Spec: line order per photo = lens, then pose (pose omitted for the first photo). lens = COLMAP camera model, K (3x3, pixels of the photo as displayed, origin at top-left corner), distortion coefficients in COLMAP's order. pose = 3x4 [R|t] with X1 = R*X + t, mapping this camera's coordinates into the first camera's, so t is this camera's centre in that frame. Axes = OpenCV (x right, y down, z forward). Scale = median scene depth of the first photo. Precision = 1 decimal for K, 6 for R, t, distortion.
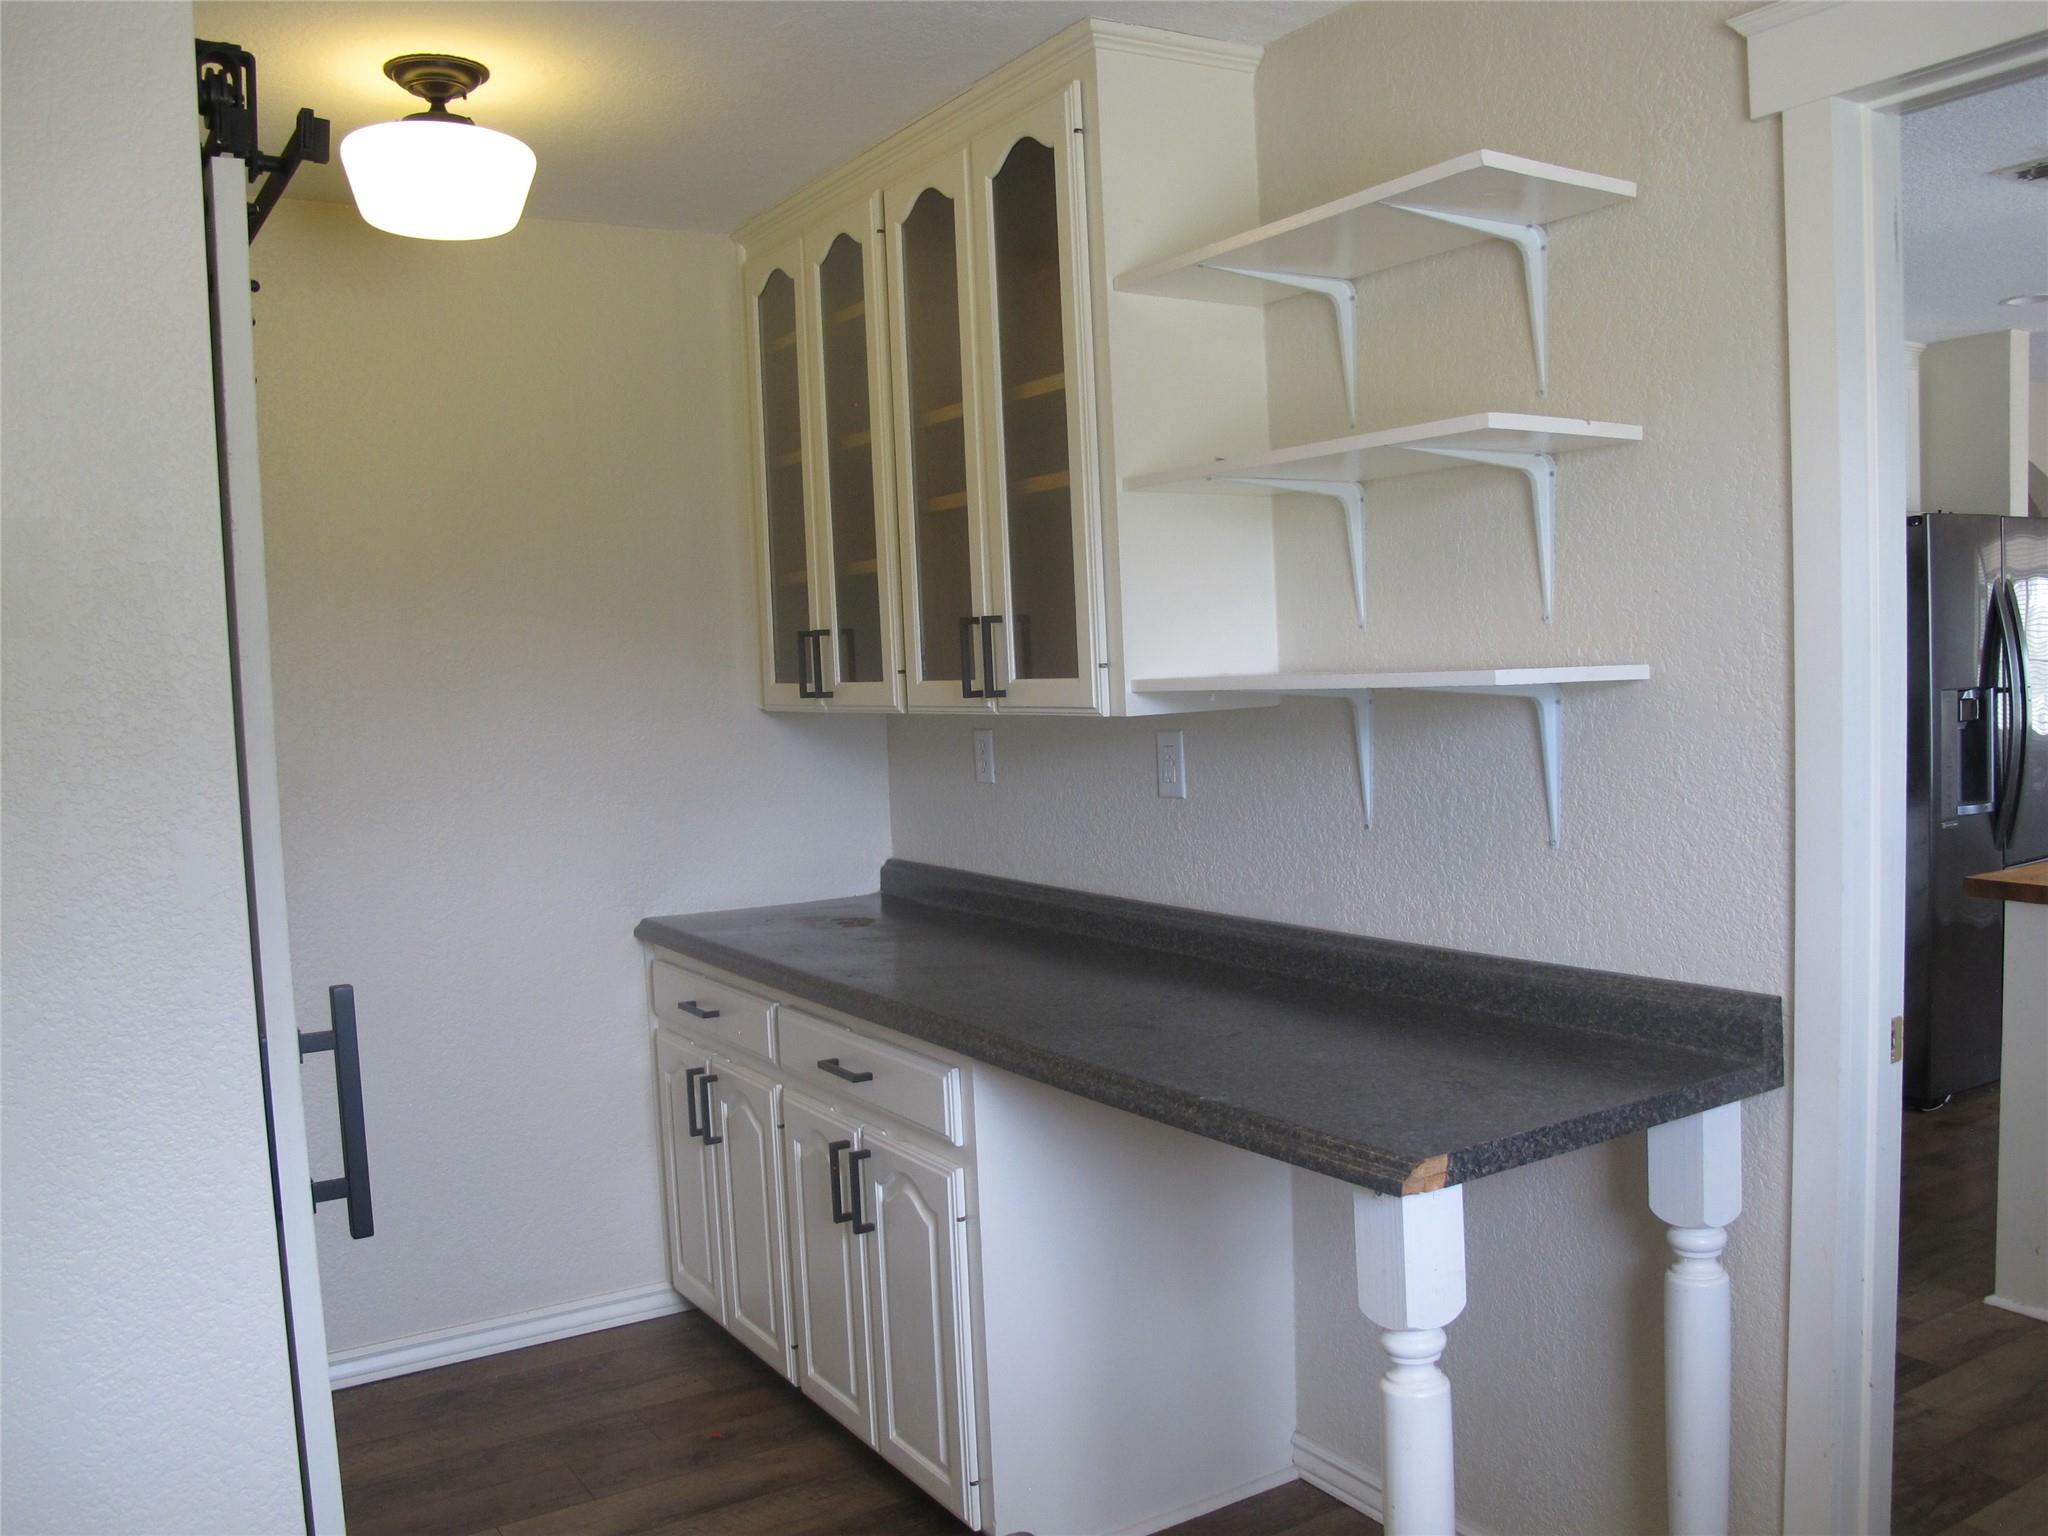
lens RADIAL K [[1721.0, 0, 1005.0], [0, 1721.0, 777.4], [0, 0, 1]] dist [-0.136731, 0.096187]
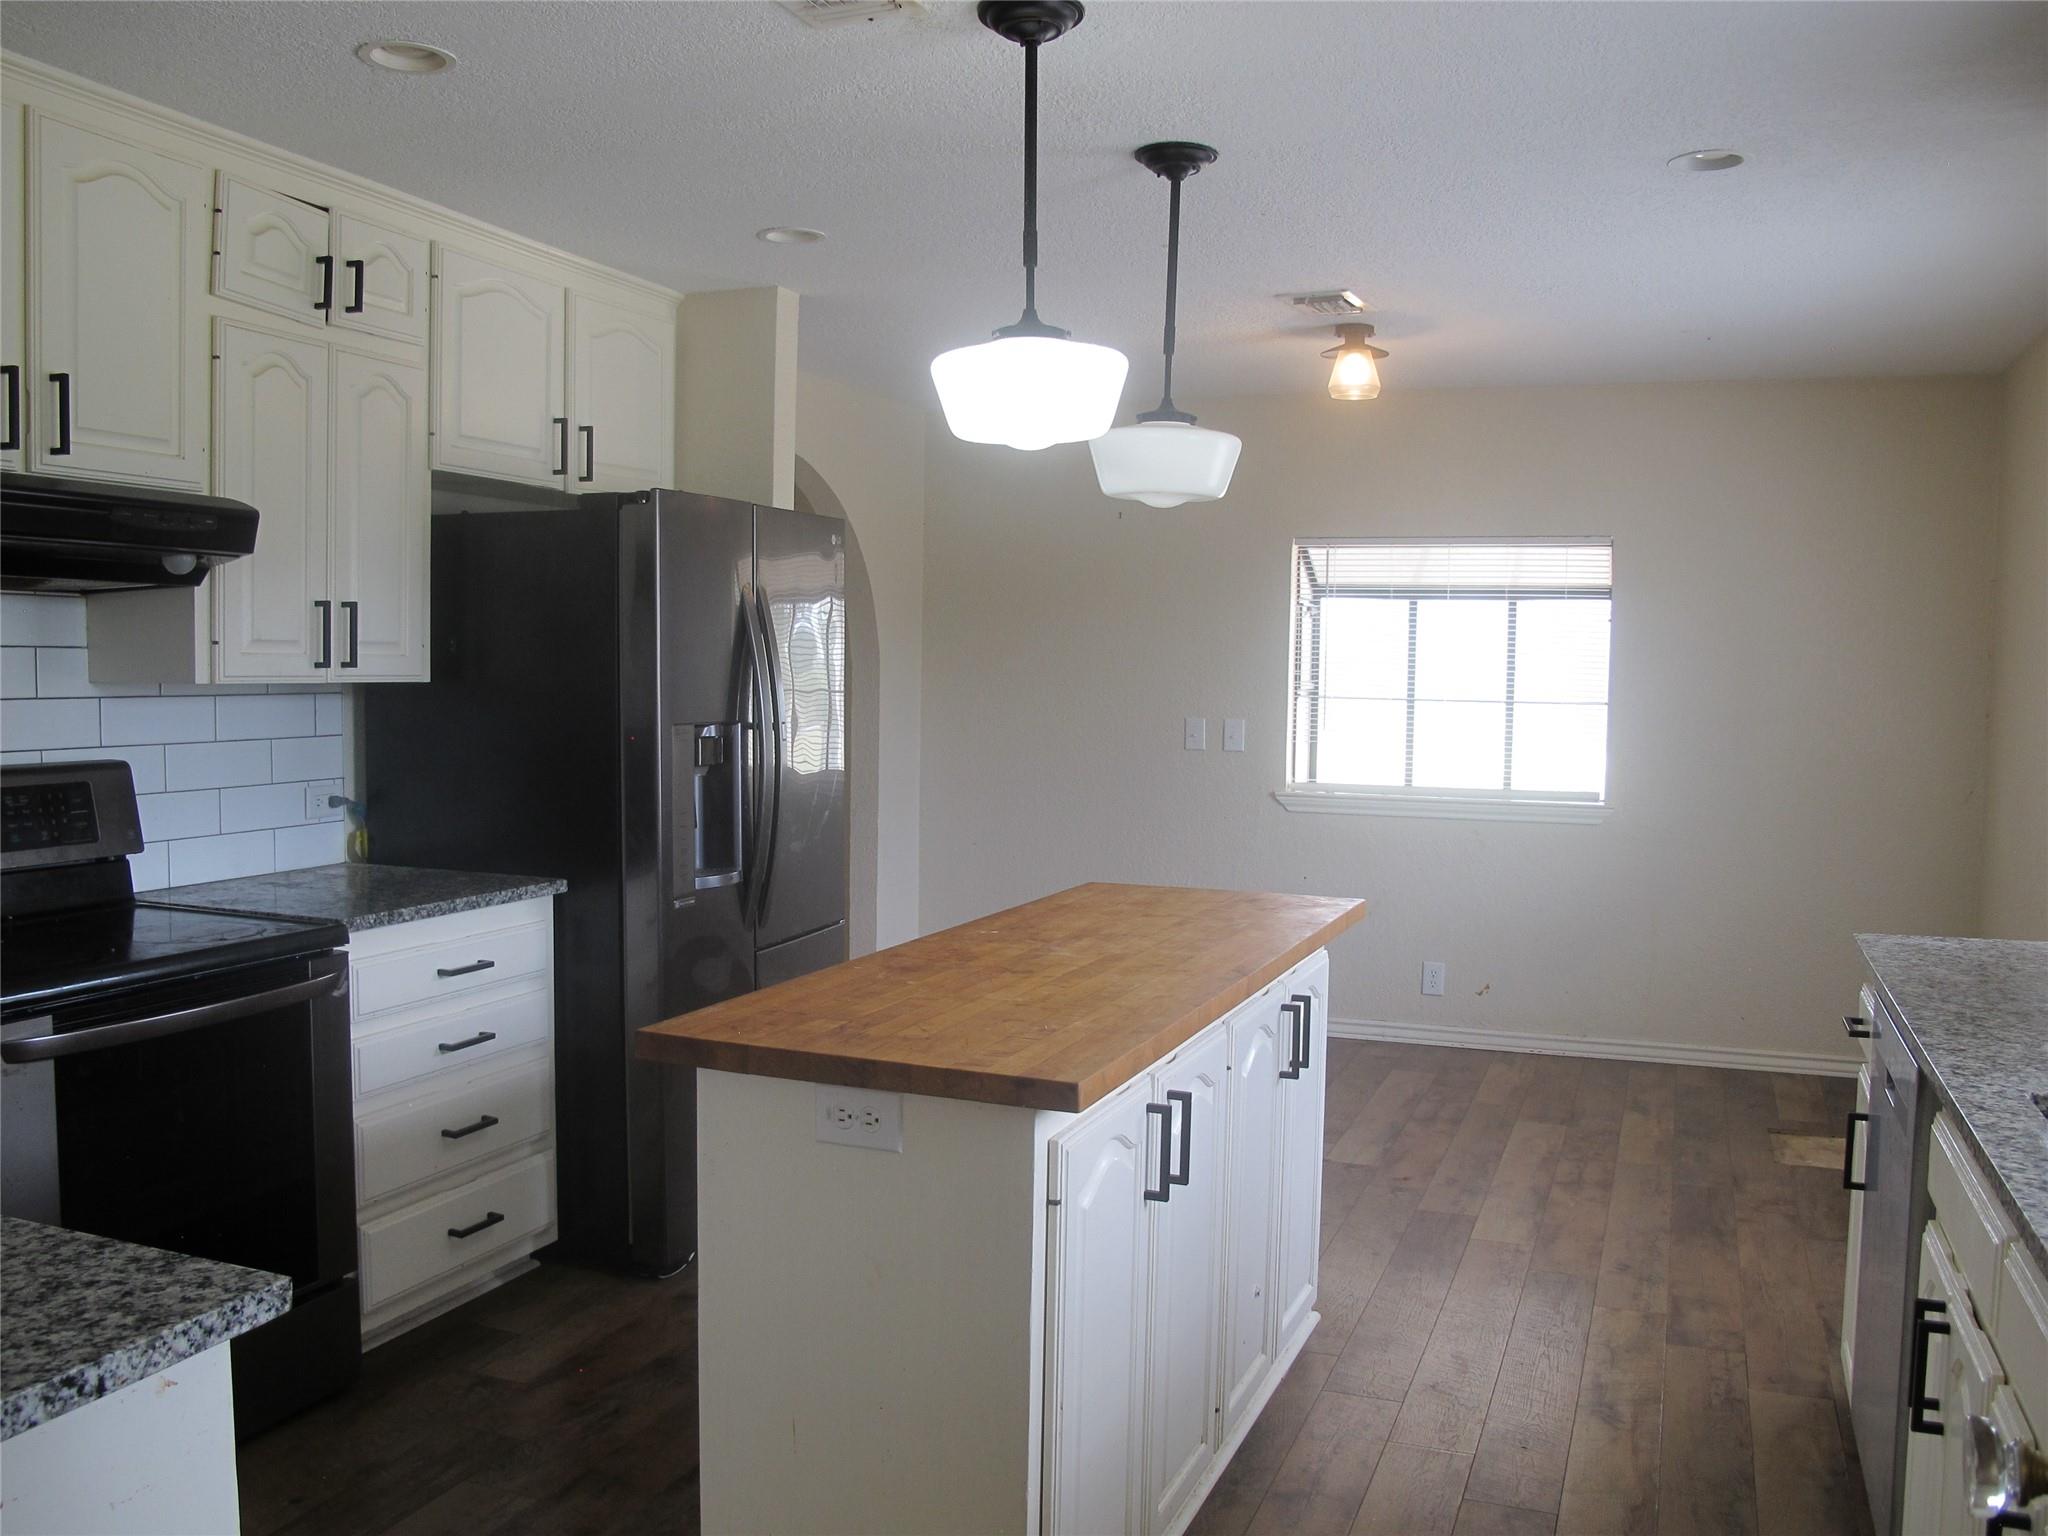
lens RADIAL K [[1721.0, 0, 1022.1], [0, 1721.0, 766.4], [0, 0, 1]] dist [-0.136731, 0.096187]
pose [[0.793474, 0.010030, 0.608521, 0.212583], [0.002451, 0.999803, -0.019675, -0.017624], [-0.608599, 0.017103, 0.793293, 0.283533]]
